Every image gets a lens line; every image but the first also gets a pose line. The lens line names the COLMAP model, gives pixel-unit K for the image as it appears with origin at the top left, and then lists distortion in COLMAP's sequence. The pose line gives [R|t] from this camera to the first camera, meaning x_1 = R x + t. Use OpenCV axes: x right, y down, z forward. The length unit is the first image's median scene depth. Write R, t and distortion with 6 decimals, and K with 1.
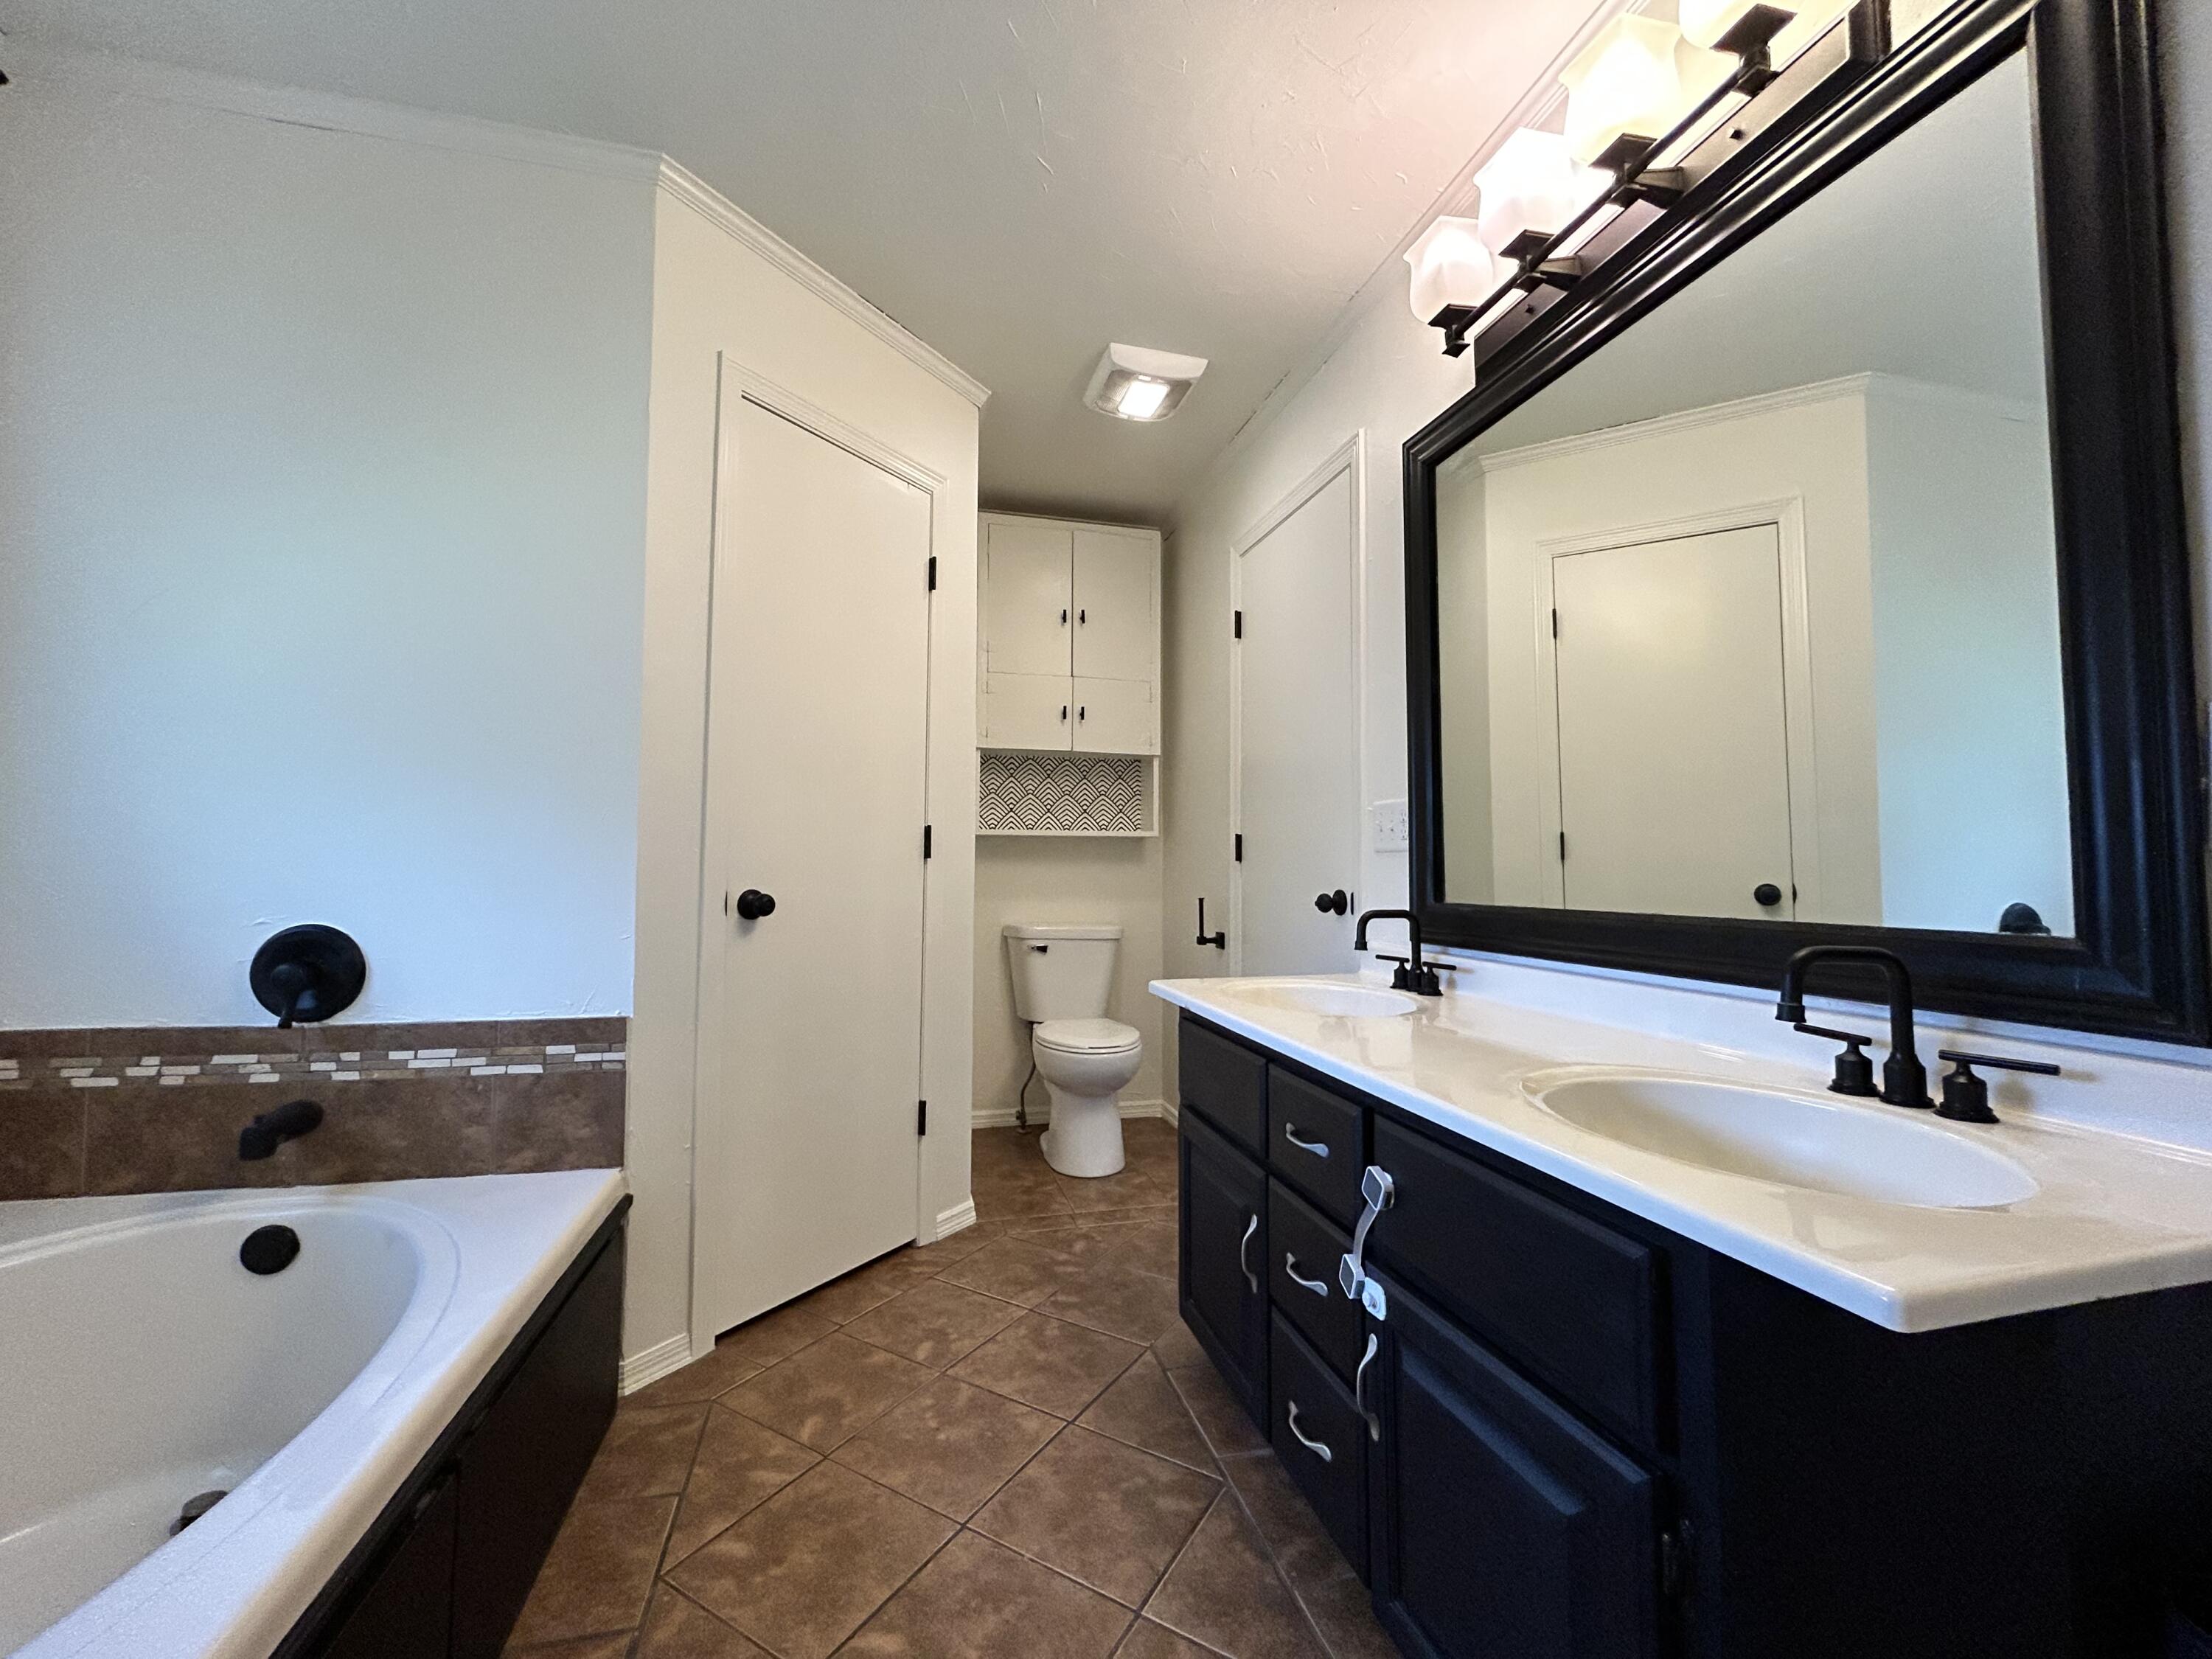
lens RADIAL K [[893.0, 0, 1101.6], [0, 893.0, 829.0], [0, 0, 1]] dist [-0.000667, 0.001186]
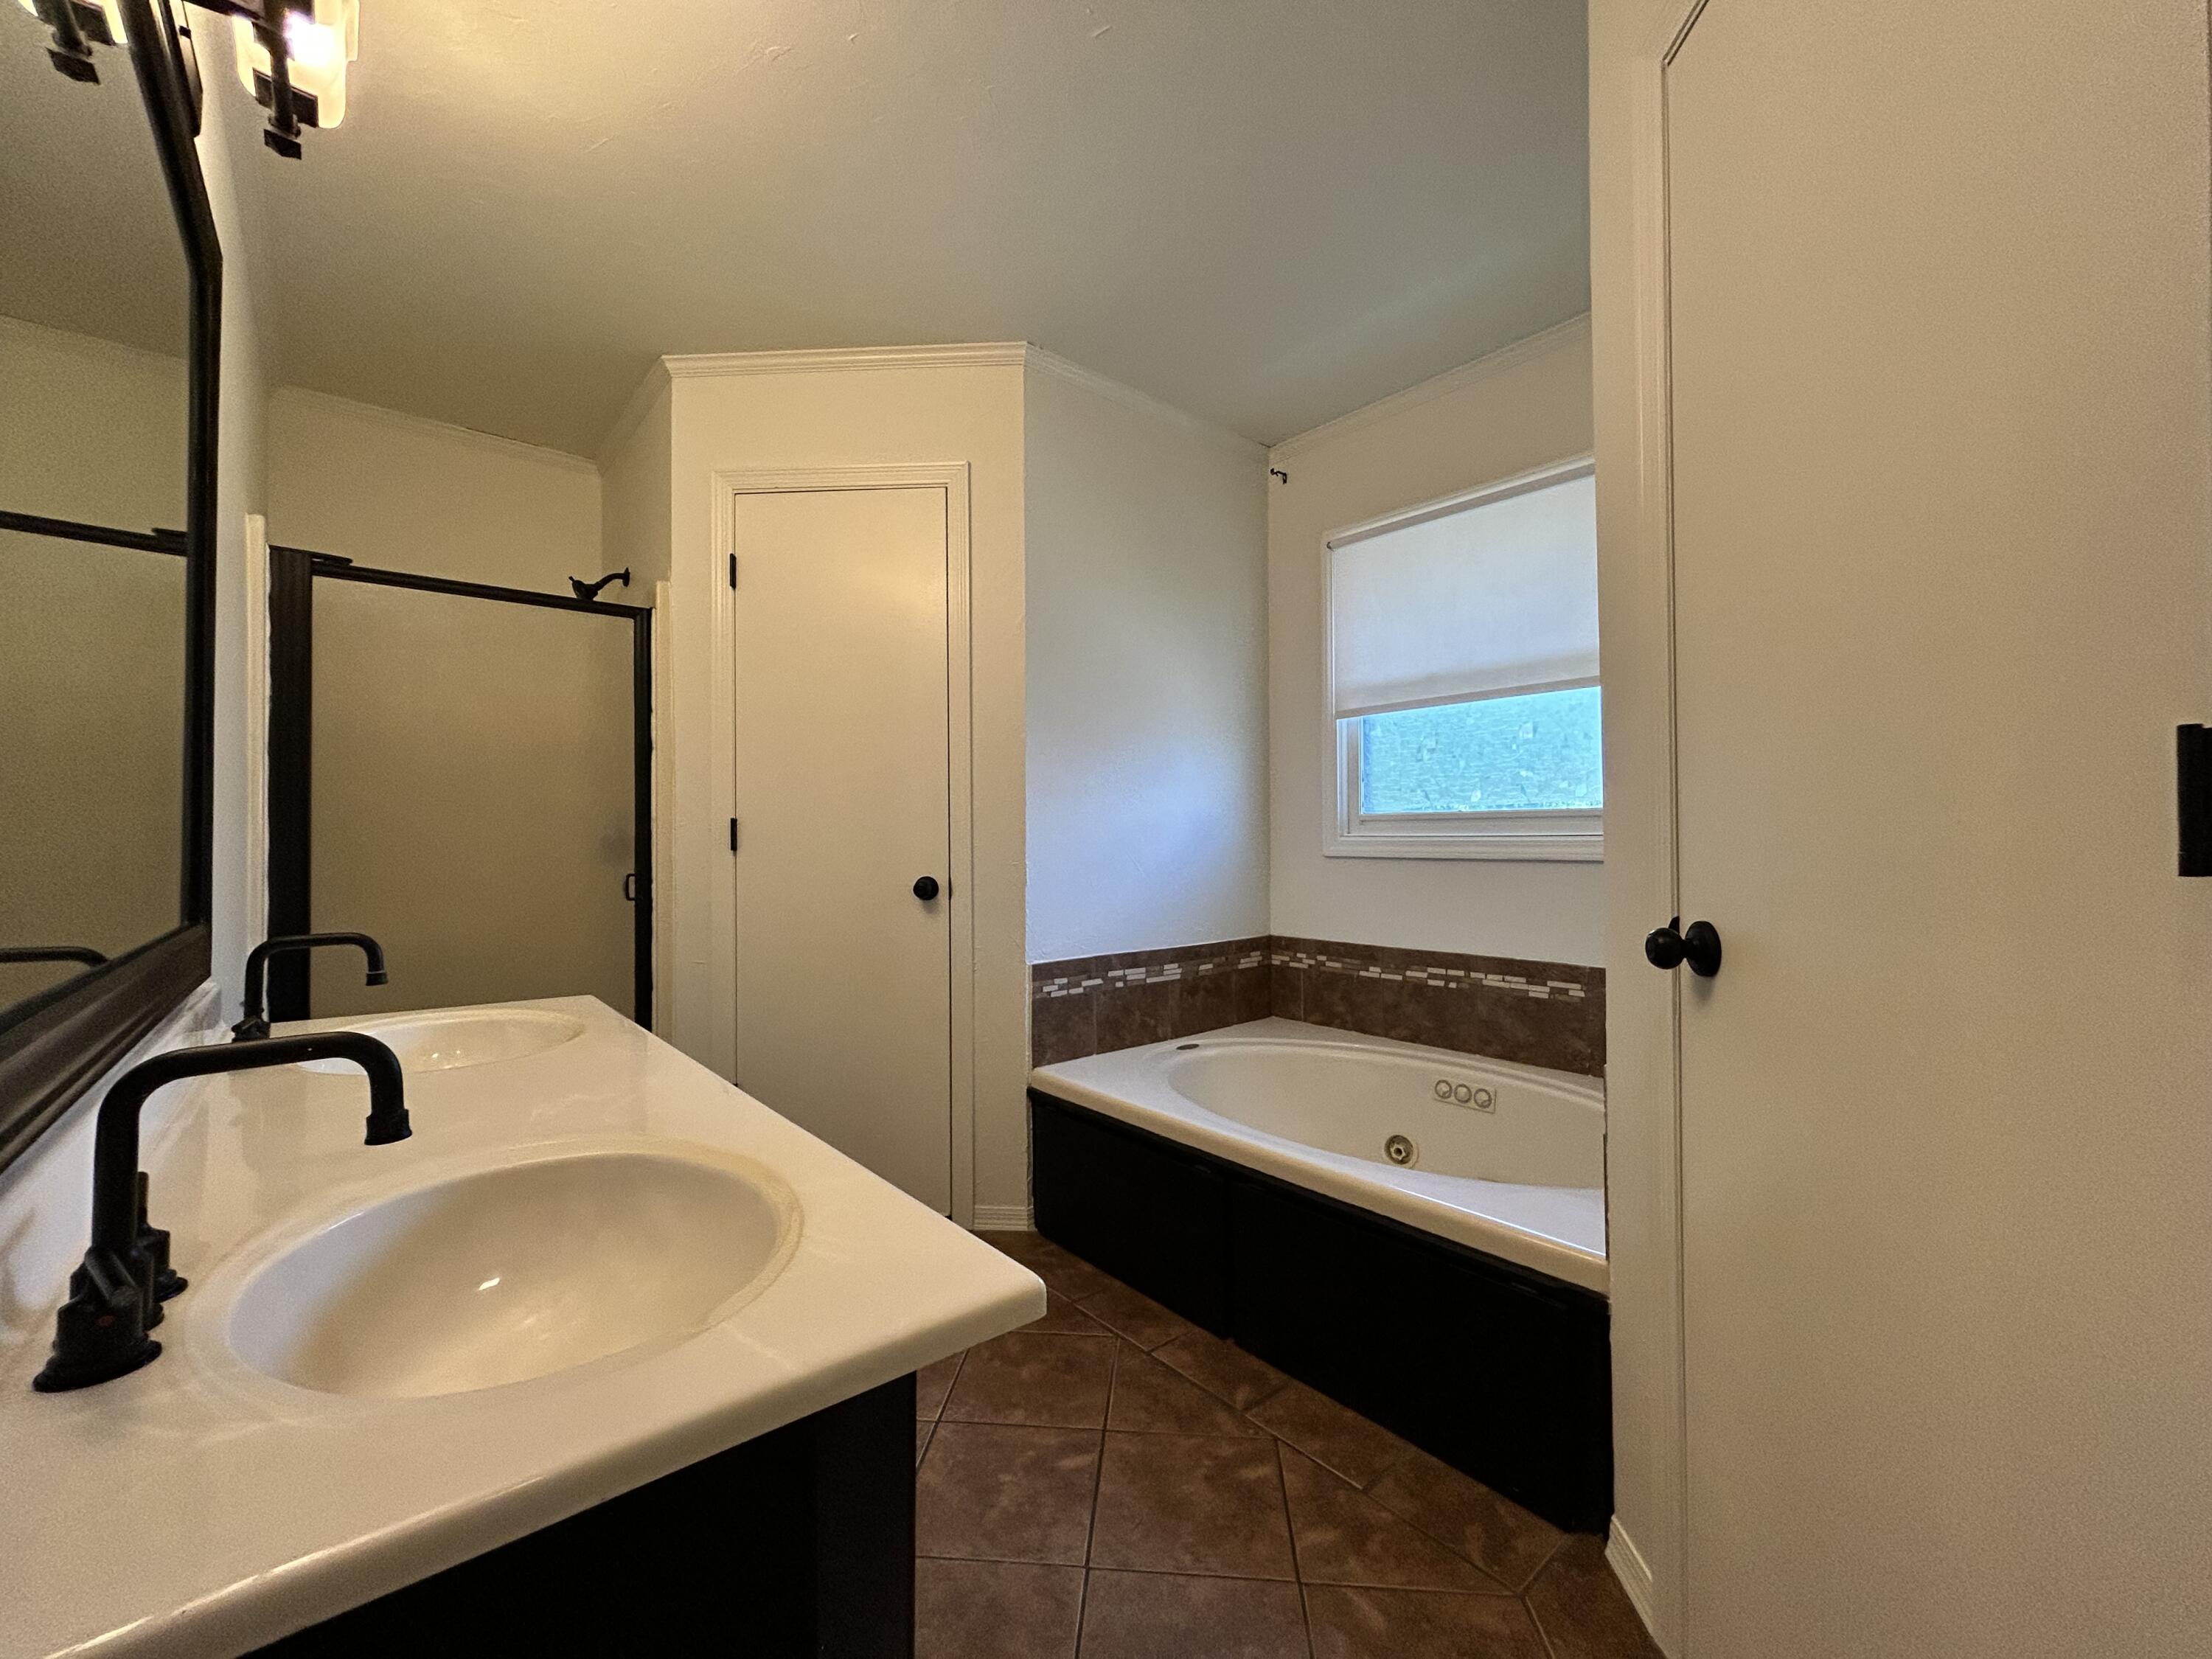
lens RADIAL K [[893.0, 0, 1101.6], [0, 893.0, 829.0], [0, 0, 1]] dist [-0.000667, 0.001186]
pose [[-0.902121, -0.009522, -0.431377, 0.261514], [0.019997, 0.997760, -0.063843, 0.060671], [0.431019, -0.066220, -0.899910, 2.011666]]
